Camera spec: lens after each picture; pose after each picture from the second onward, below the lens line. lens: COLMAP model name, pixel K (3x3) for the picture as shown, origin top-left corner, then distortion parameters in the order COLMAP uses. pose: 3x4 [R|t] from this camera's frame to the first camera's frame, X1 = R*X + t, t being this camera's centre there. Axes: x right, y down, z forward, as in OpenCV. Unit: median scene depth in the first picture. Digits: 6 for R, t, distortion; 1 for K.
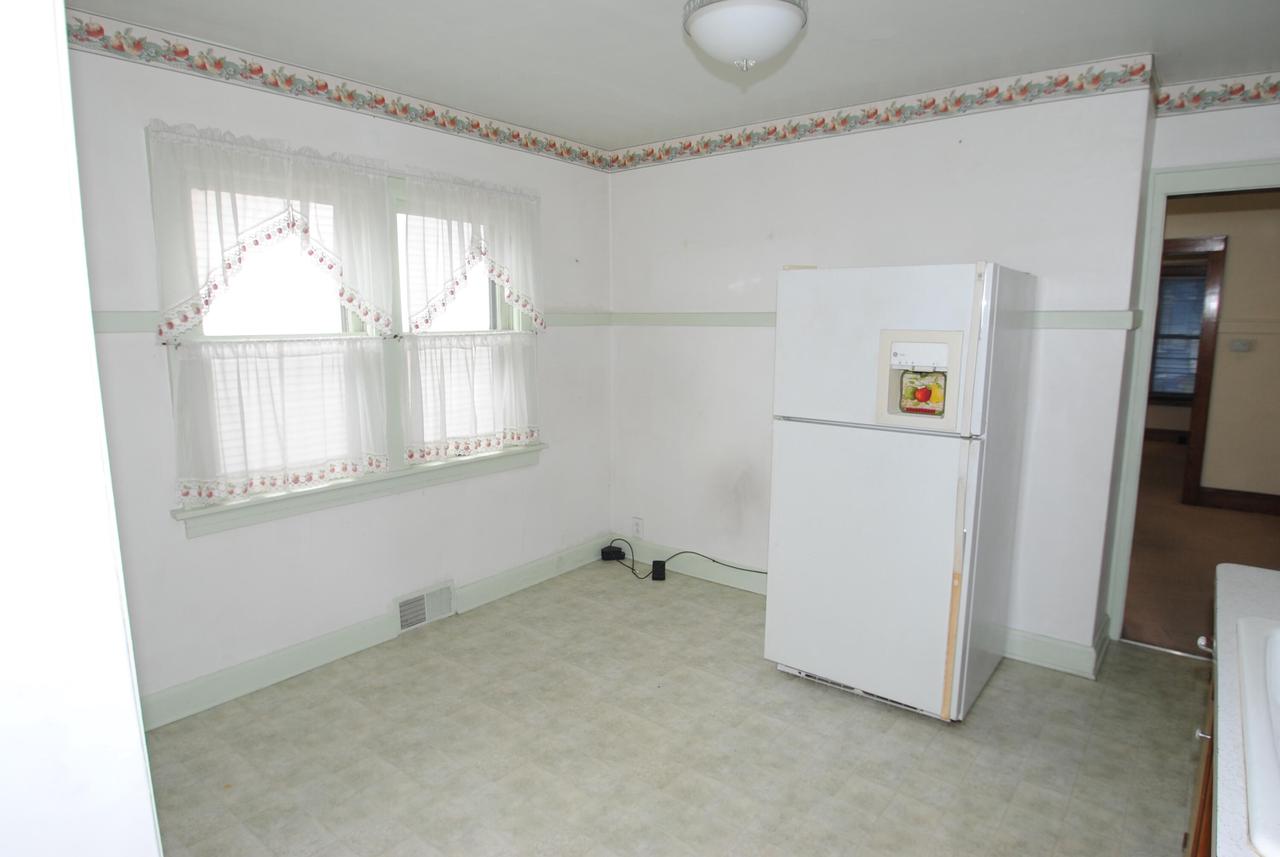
lens RADIAL K [[730.8, 0, 648.8], [0, 730.8, 436.5], [0, 0, 1]] dist [-0.019914, 0.000461]
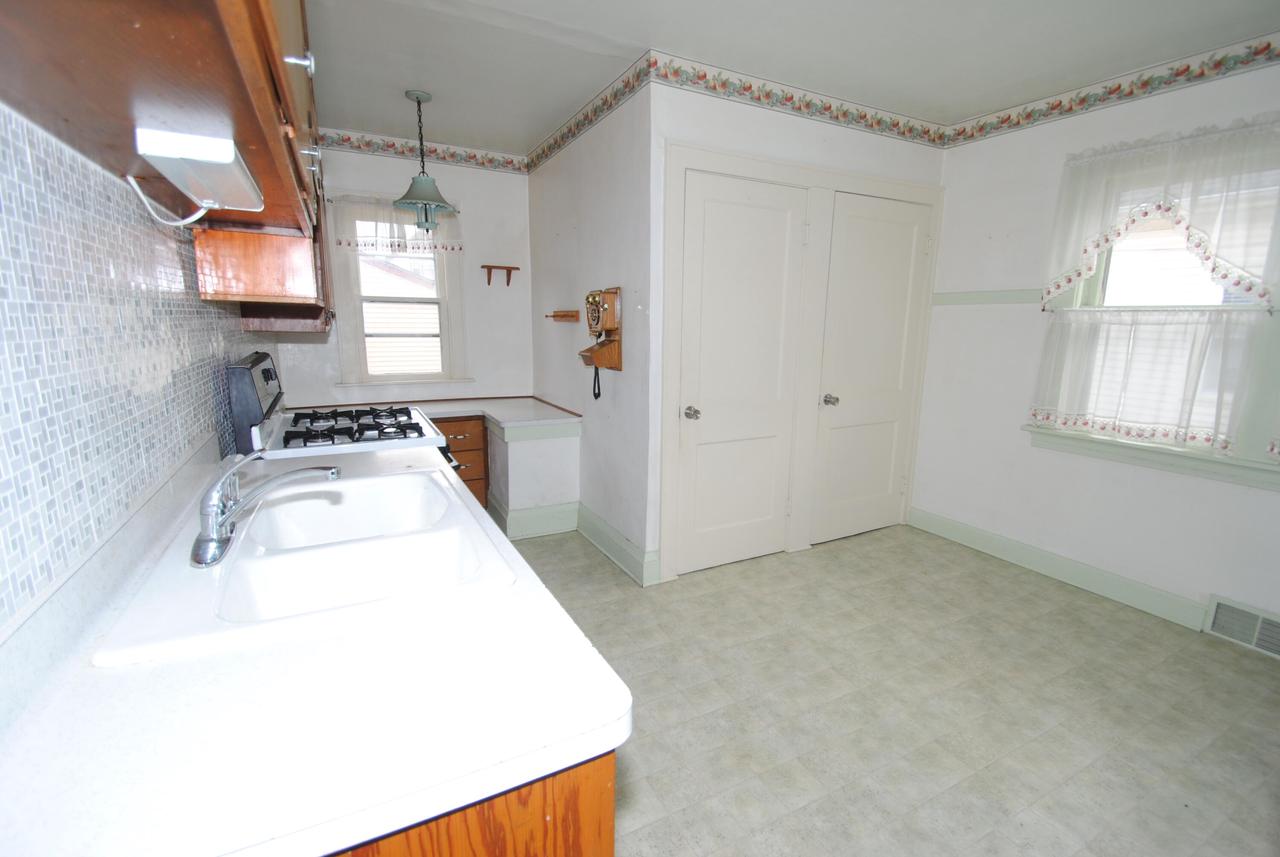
lens RADIAL K [[562.0, 0, 655.0], [0, 562.0, 436.8], [0, 0, 1]] dist [0.002413, -0.009899]
pose [[-0.388839, 0.185910, -0.902353, 0.640610], [-0.161927, 0.950392, 0.265585, -0.051310], [0.906964, 0.249385, -0.339446, 0.647502]]
